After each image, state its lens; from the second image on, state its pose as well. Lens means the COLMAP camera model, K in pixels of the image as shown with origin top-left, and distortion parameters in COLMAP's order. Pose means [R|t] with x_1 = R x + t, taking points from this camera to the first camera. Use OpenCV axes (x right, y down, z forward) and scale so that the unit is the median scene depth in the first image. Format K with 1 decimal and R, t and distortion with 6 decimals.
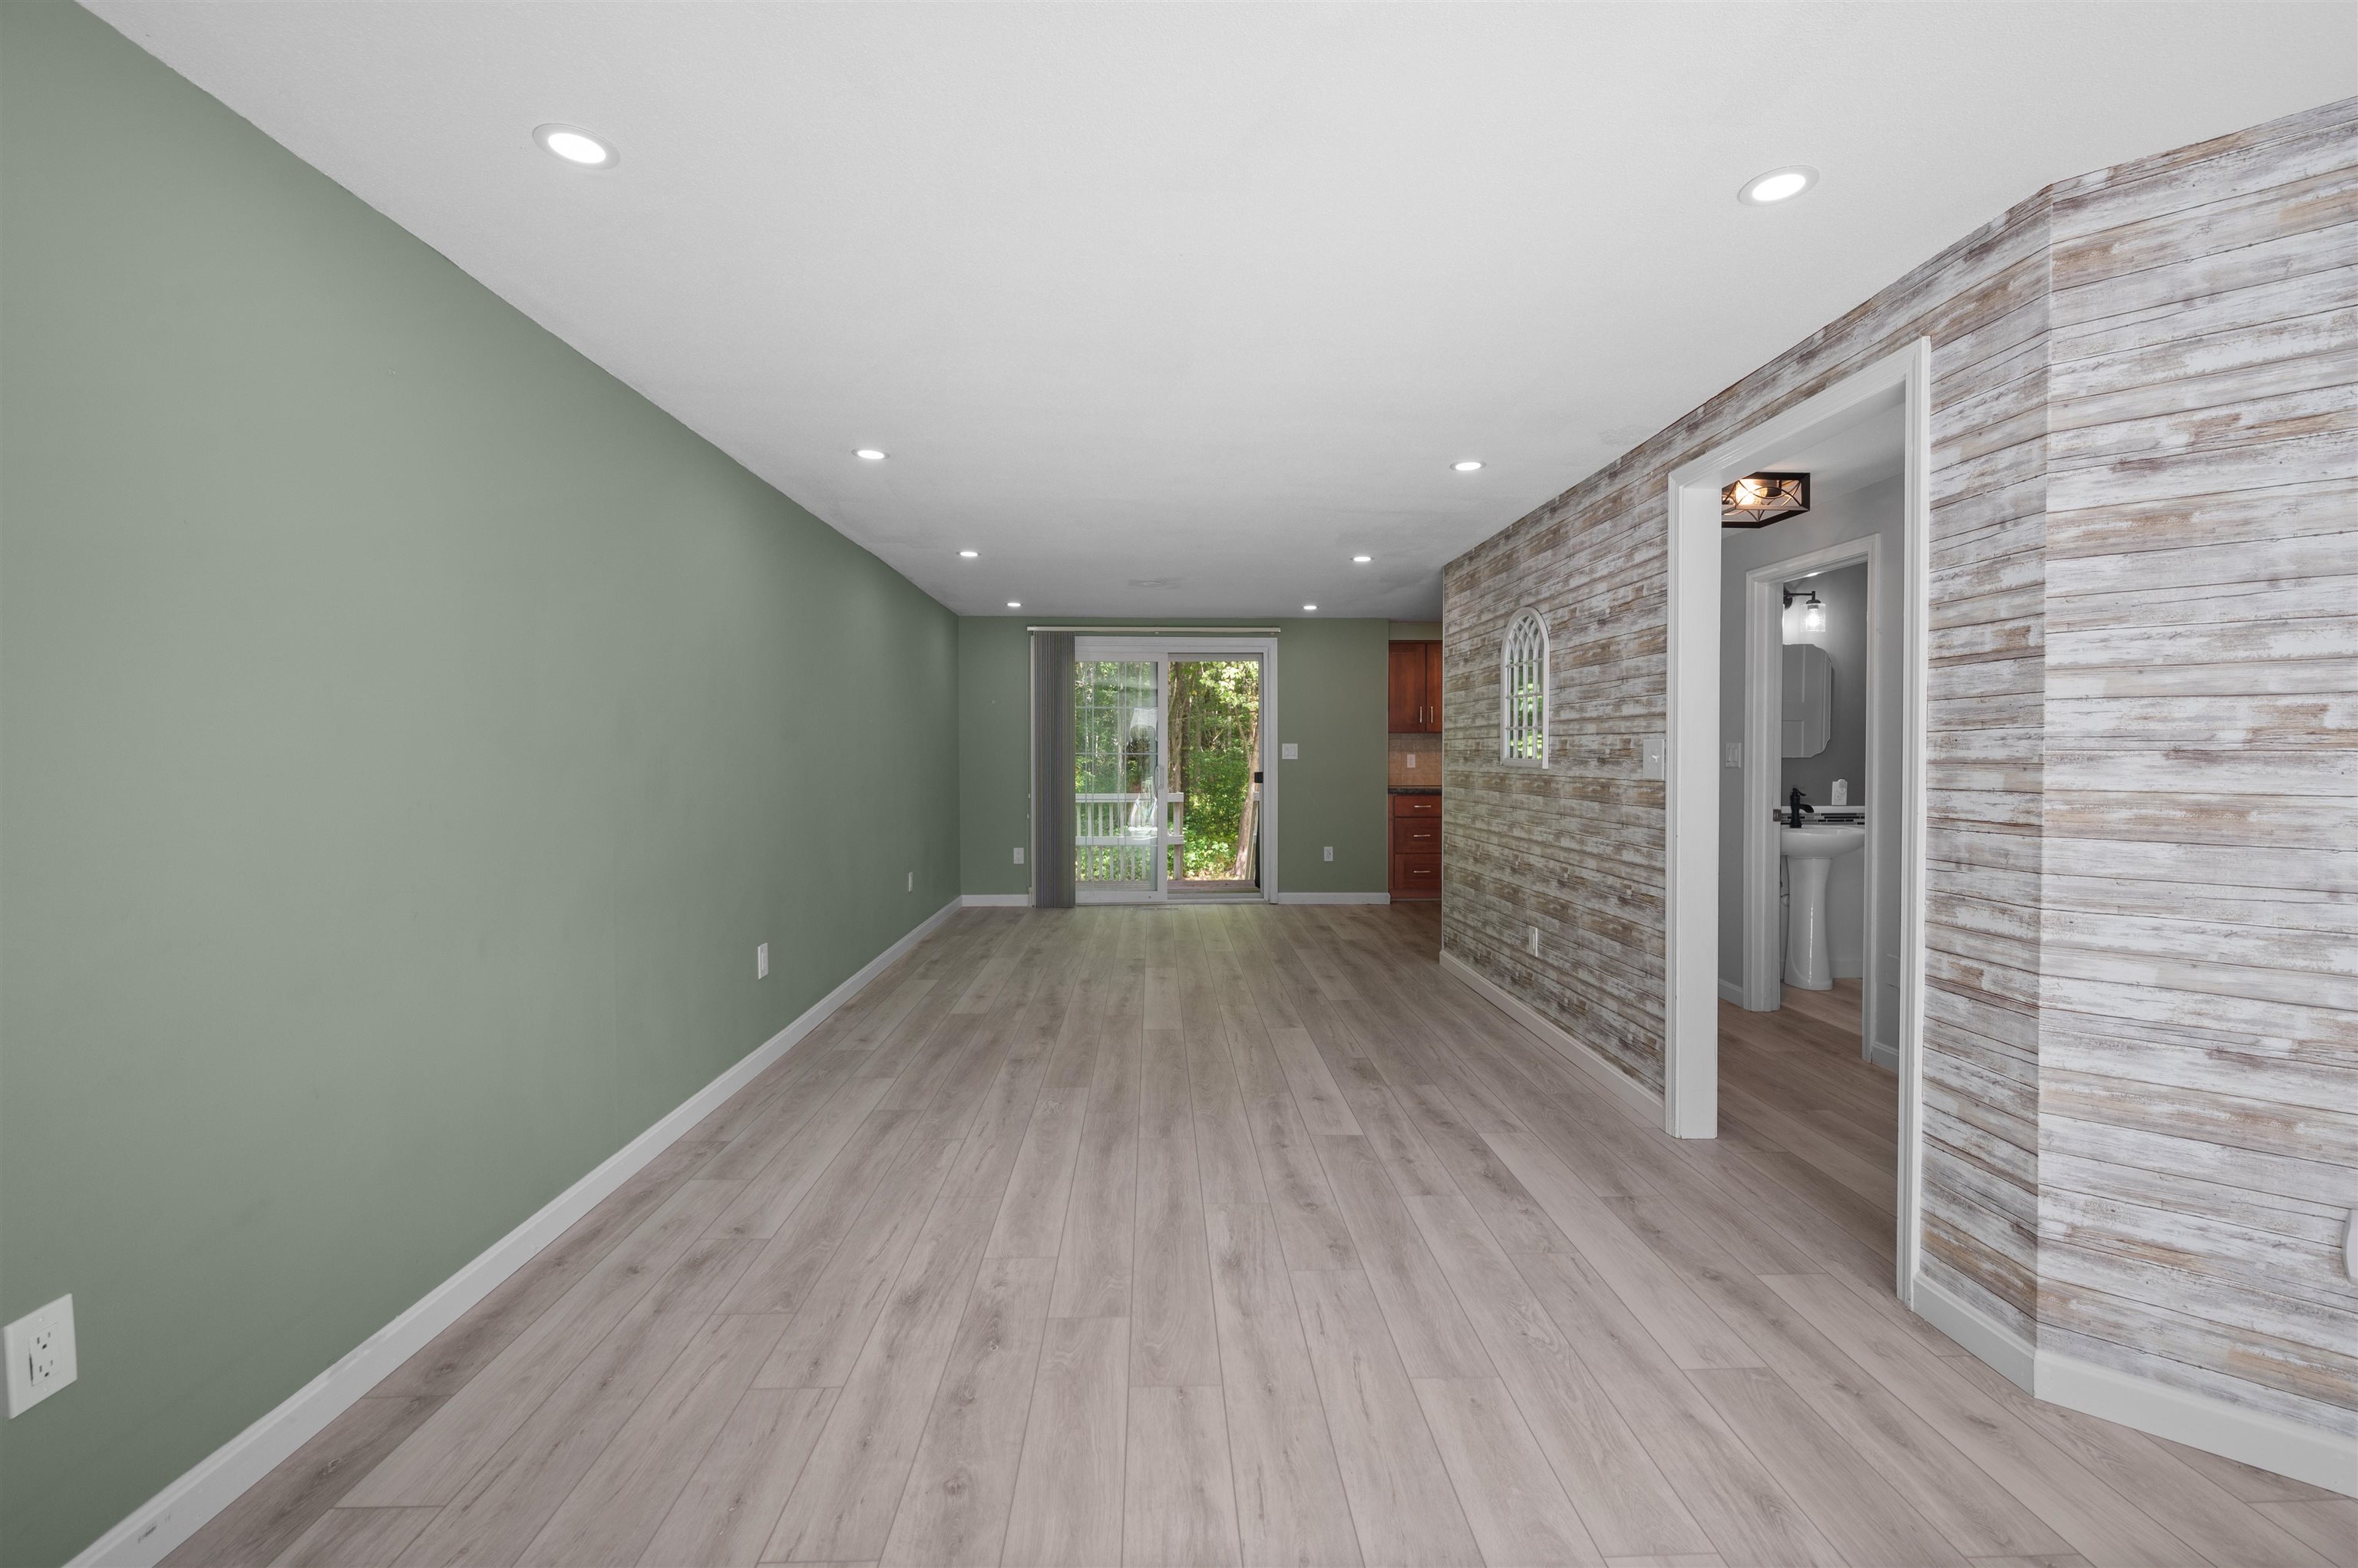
lens RADIAL K [[975.2, 0, 1178.7], [0, 975.2, 773.8], [0, 0, 1]] dist [-0.002126, -0.000261]
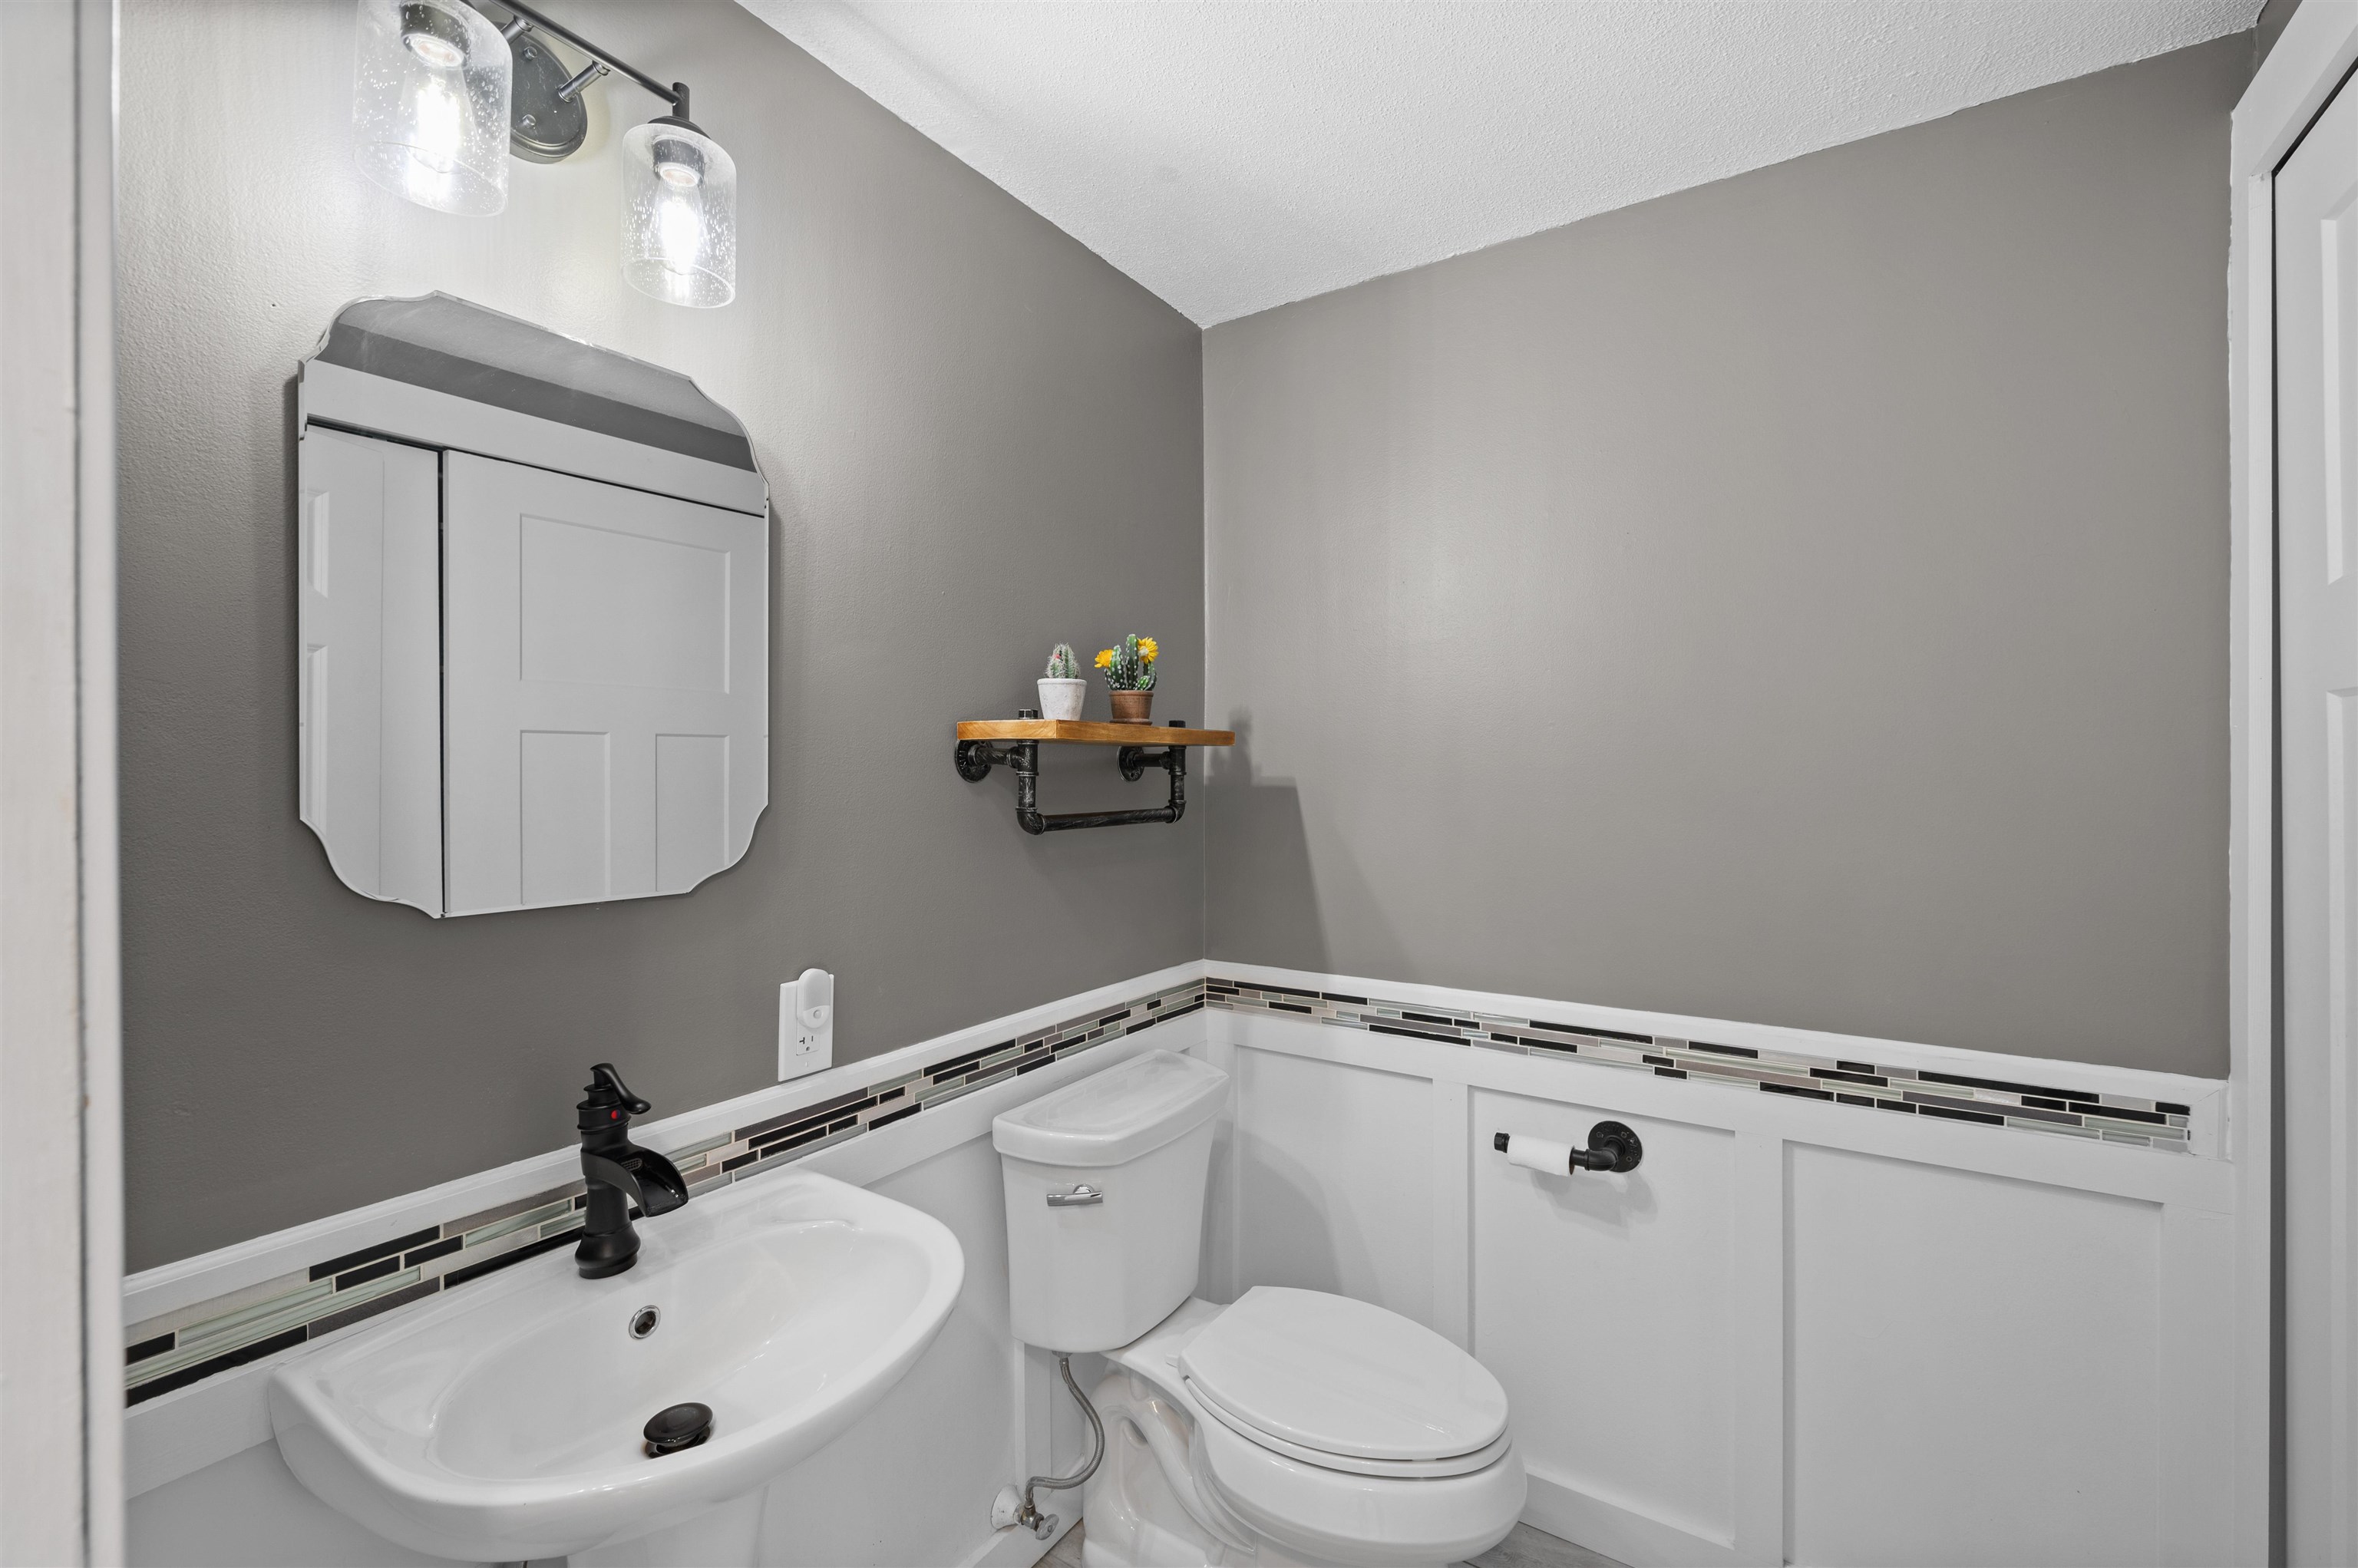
lens RADIAL K [[975.2, 0, 1180.6], [0, 975.2, 779.0], [0, 0, 1]] dist [-0.002126, -0.000261]
pose [[0.572473, -0.000399, 0.819923, 0.529379], [0.015954, 0.999816, -0.010652, -0.038487], [-0.819768, 0.019179, 0.572374, 0.778630]]
